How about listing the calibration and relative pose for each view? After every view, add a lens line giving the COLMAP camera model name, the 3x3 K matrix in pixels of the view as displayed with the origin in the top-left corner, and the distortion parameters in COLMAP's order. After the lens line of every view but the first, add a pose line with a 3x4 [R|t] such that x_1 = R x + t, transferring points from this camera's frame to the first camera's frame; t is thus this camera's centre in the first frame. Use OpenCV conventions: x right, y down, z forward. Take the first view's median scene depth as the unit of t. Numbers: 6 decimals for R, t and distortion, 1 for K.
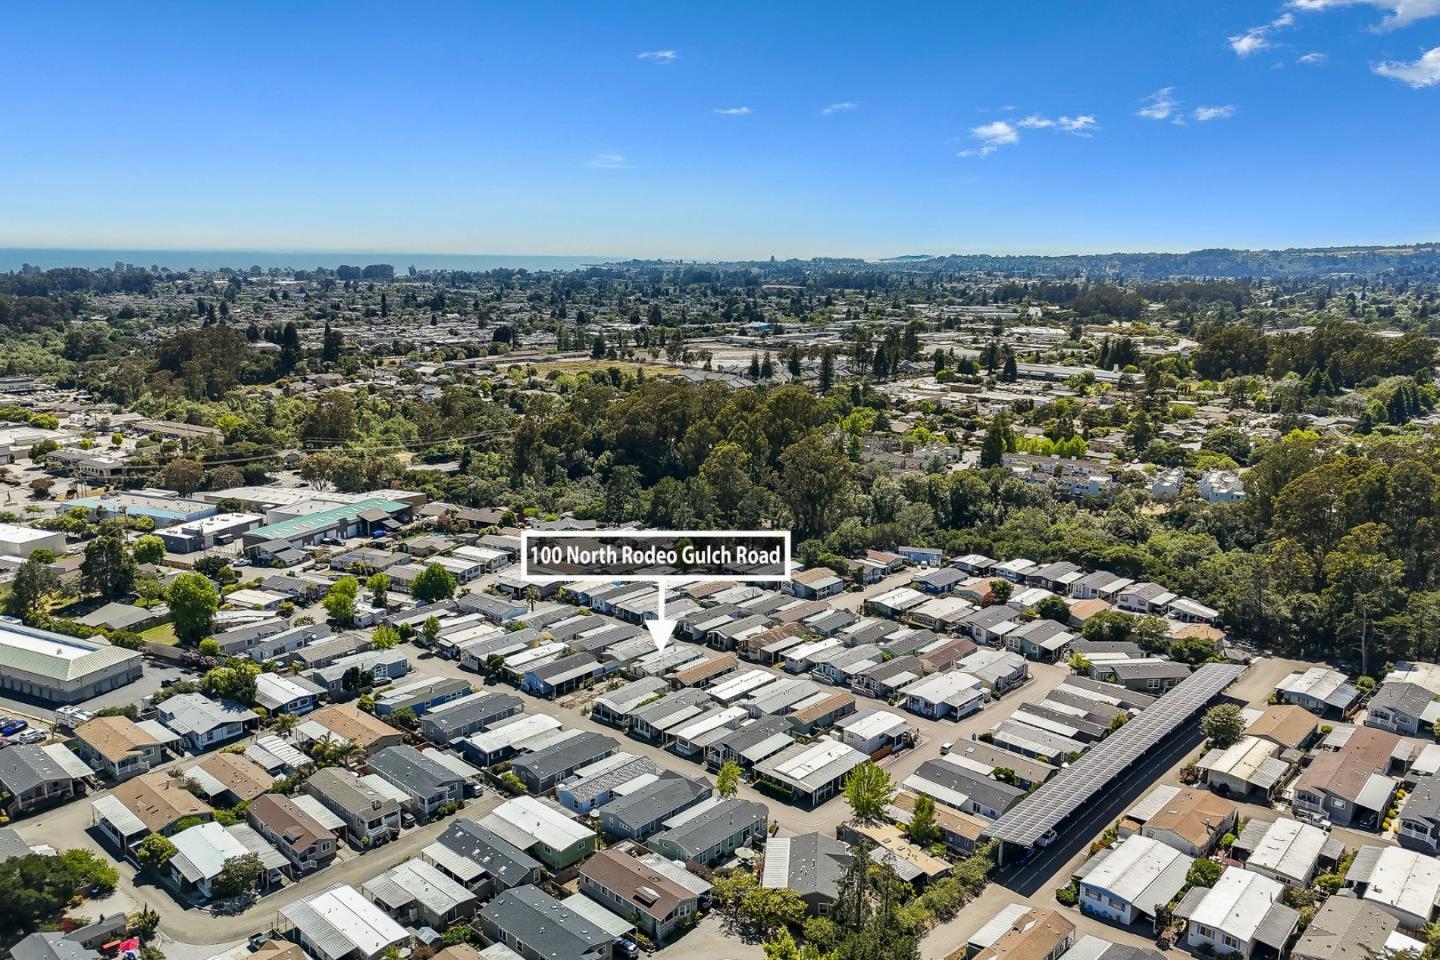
lens RADIAL K [[1087.4, 0, 720.0], [0, 1087.4, 480.0], [0, 0, 1]] dist [0.000301, -0.000888]
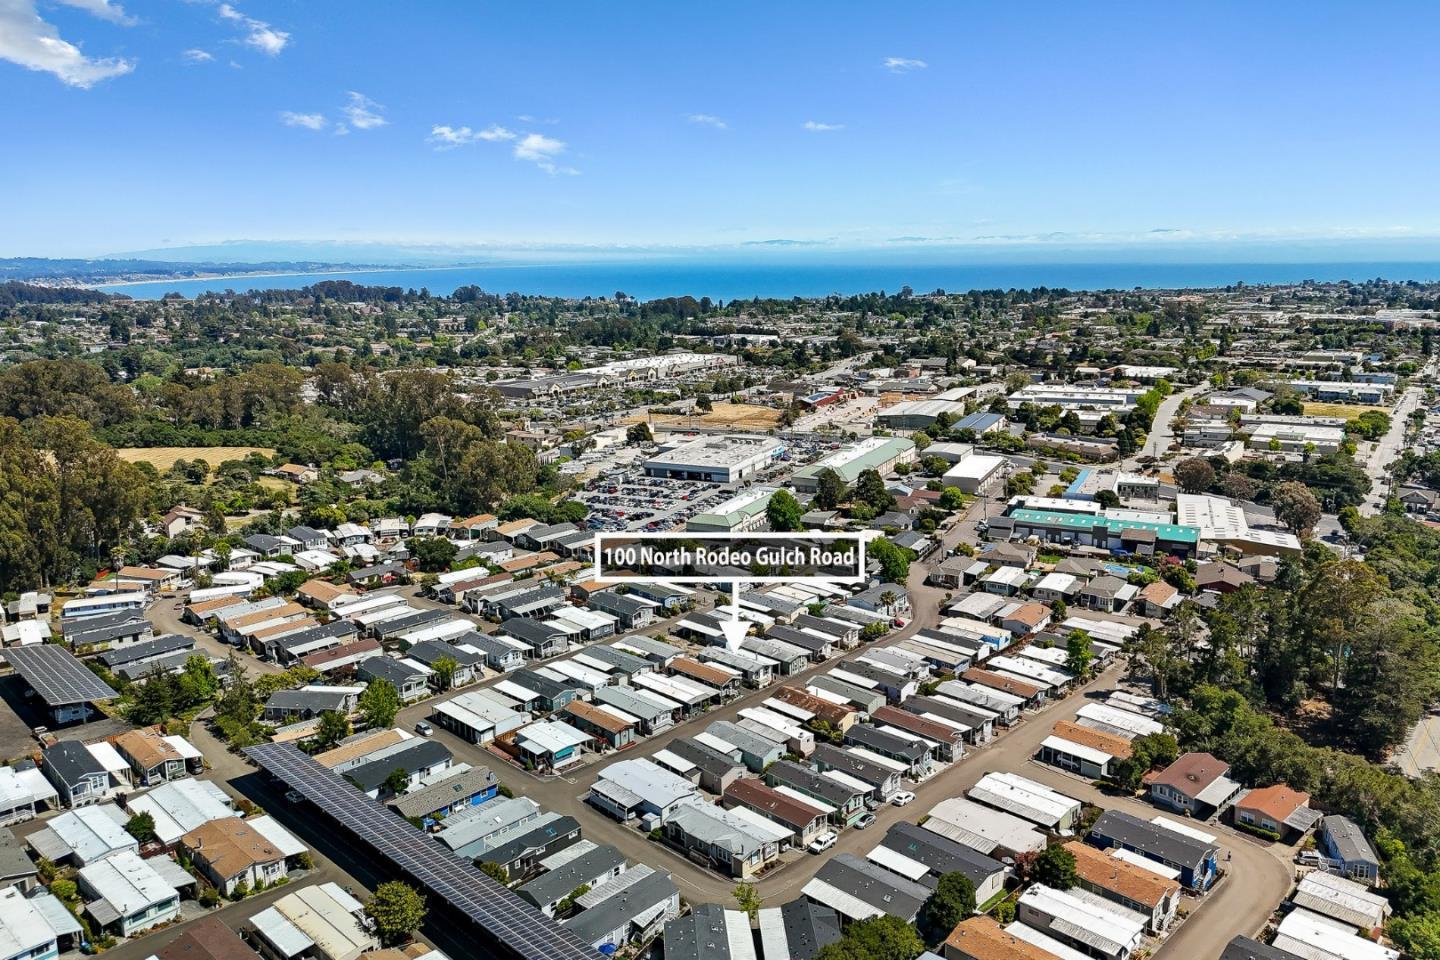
lens RADIAL K [[1087.4, 0, 720.0], [0, 1087.4, 480.0], [0, 0, 1]] dist [0.000301, -0.000888]
pose [[-0.028628, 0.193899, -0.980604, 0.976358], [-0.199276, 0.960207, 0.195684, -0.202472], [0.979525, 0.201012, 0.011151, 1.015926]]
